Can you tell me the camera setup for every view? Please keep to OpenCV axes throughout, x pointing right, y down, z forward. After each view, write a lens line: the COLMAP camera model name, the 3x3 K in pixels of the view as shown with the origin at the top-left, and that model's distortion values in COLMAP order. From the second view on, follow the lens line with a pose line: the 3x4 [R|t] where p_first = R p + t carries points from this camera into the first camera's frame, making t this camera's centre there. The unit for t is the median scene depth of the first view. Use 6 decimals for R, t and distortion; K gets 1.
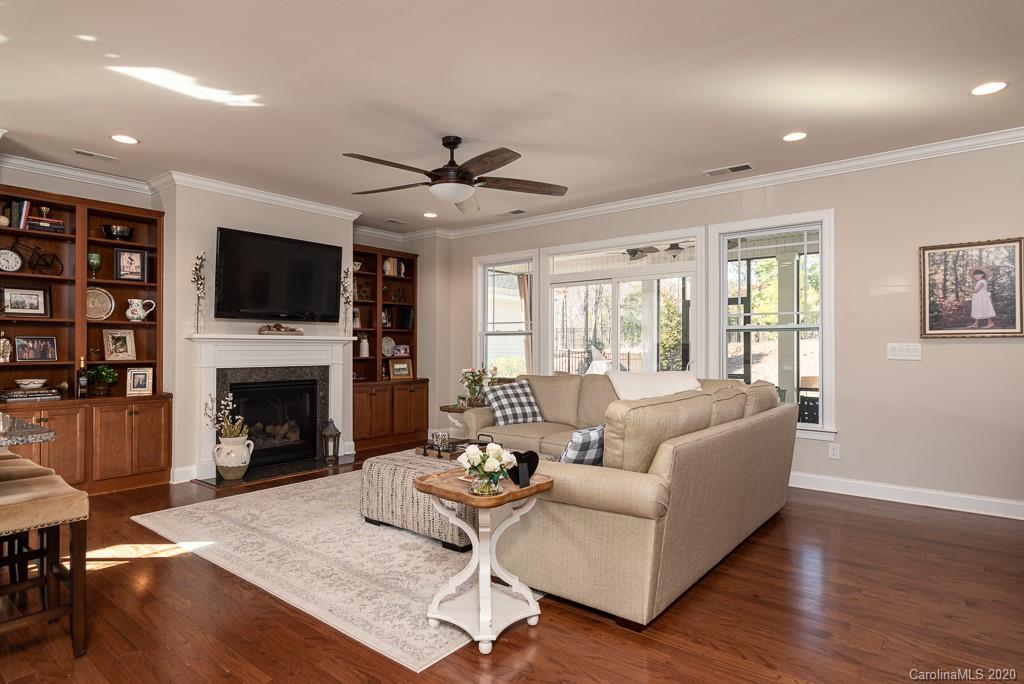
lens RADIAL K [[573.9, 0, 511.7], [0, 573.9, 342.7], [0, 0, 1]] dist [0.004251, 0.000404]
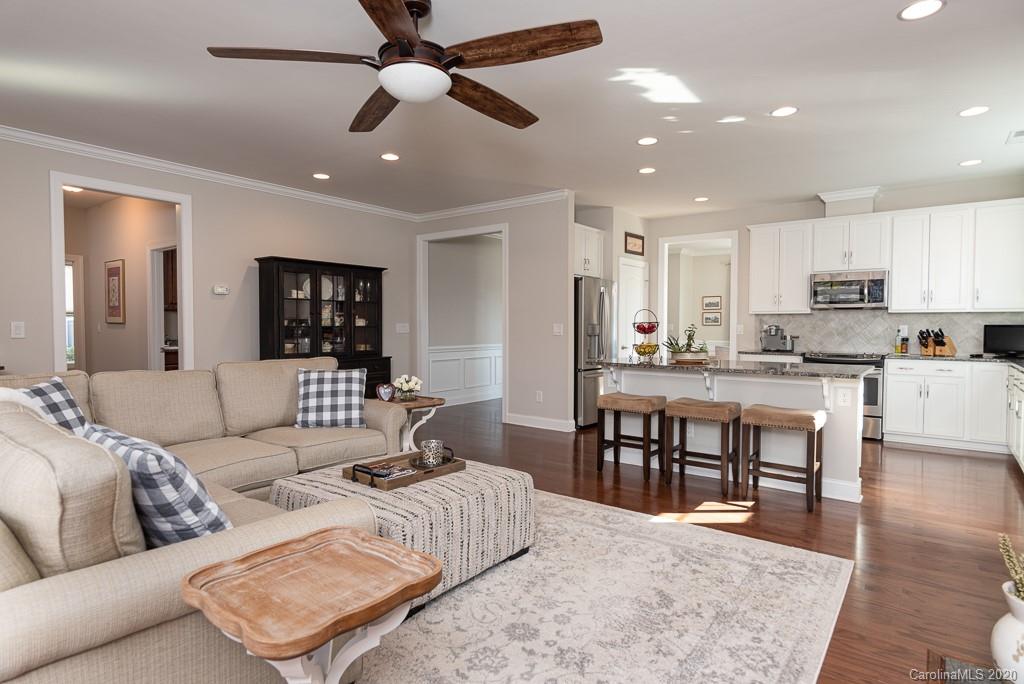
lens RADIAL K [[573.9, 0, 512.6], [0, 573.9, 340.4], [0, 0, 1]] dist [0.004251, 0.000404]
pose [[-0.999278, -0.007485, -0.037245, -0.152720], [-0.008346, 0.999701, 0.023004, 0.006648], [0.037062, 0.023298, -0.999041, 1.313078]]
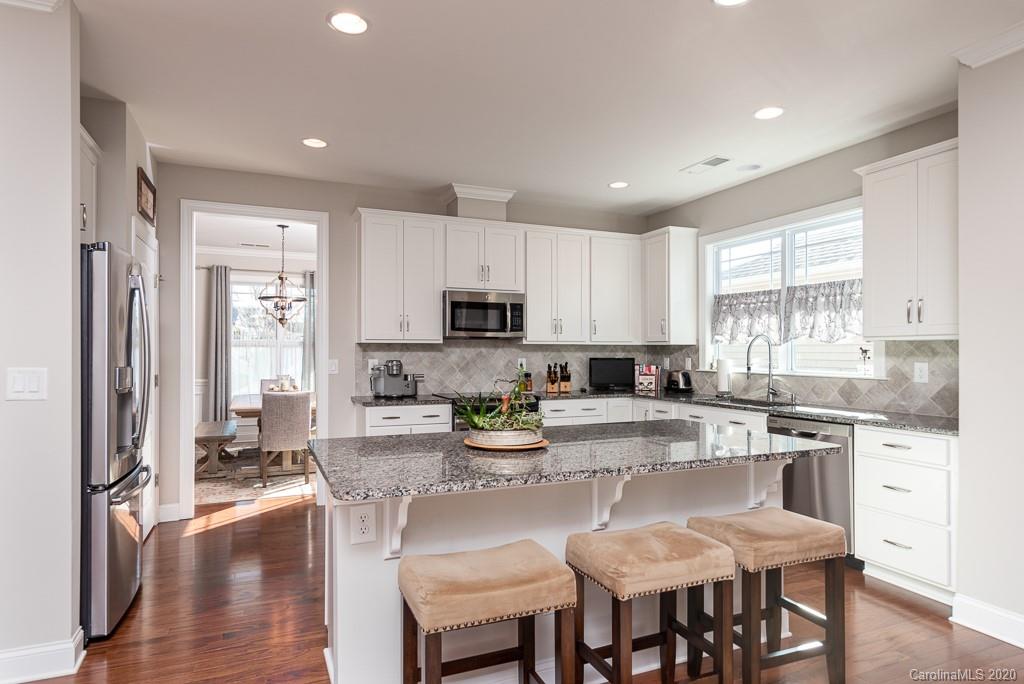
lens RADIAL K [[573.9, 0, 507.1], [0, 573.9, 350.7], [0, 0, 1]] dist [0.004251, 0.000404]
pose [[-0.463651, -0.006737, -0.885992, -0.083661], [0.000608, 0.999968, -0.007922, -0.010296], [0.886018, -0.004212, -0.463632, 0.603949]]
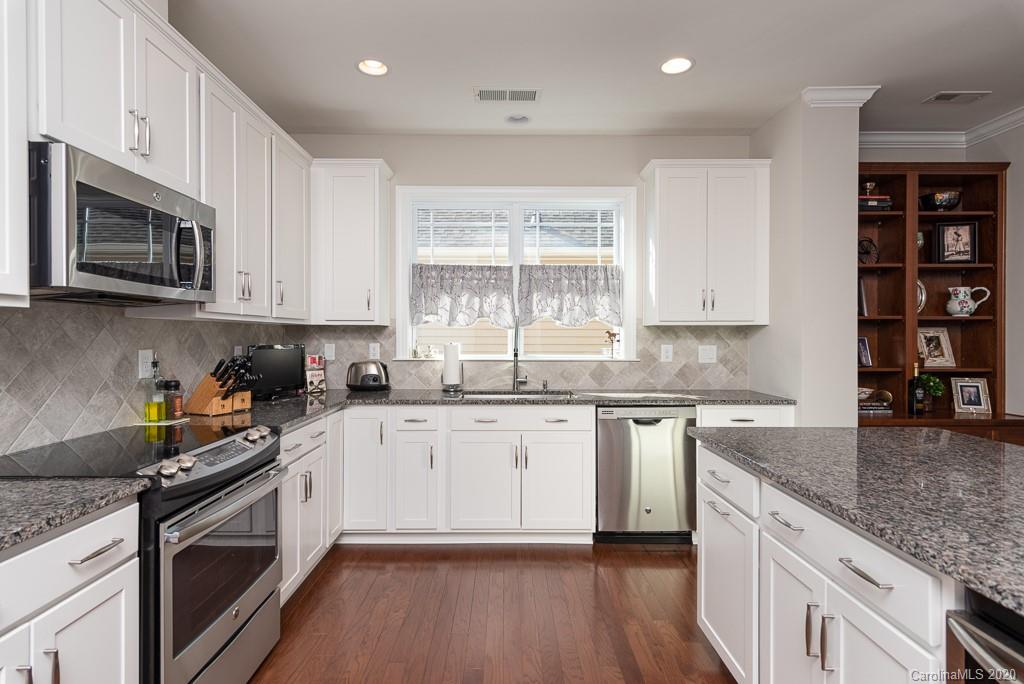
lens RADIAL K [[526.8, 0, 508.6], [0, 526.8, 343.9], [0, 0, 1]] dist [0.017814, 0.000254]
pose [[0.633574, 0.006956, -0.773651, -0.492086], [0.005095, 0.999900, 0.013163, -0.013057], [0.773665, -0.012281, 0.633475, 0.092803]]
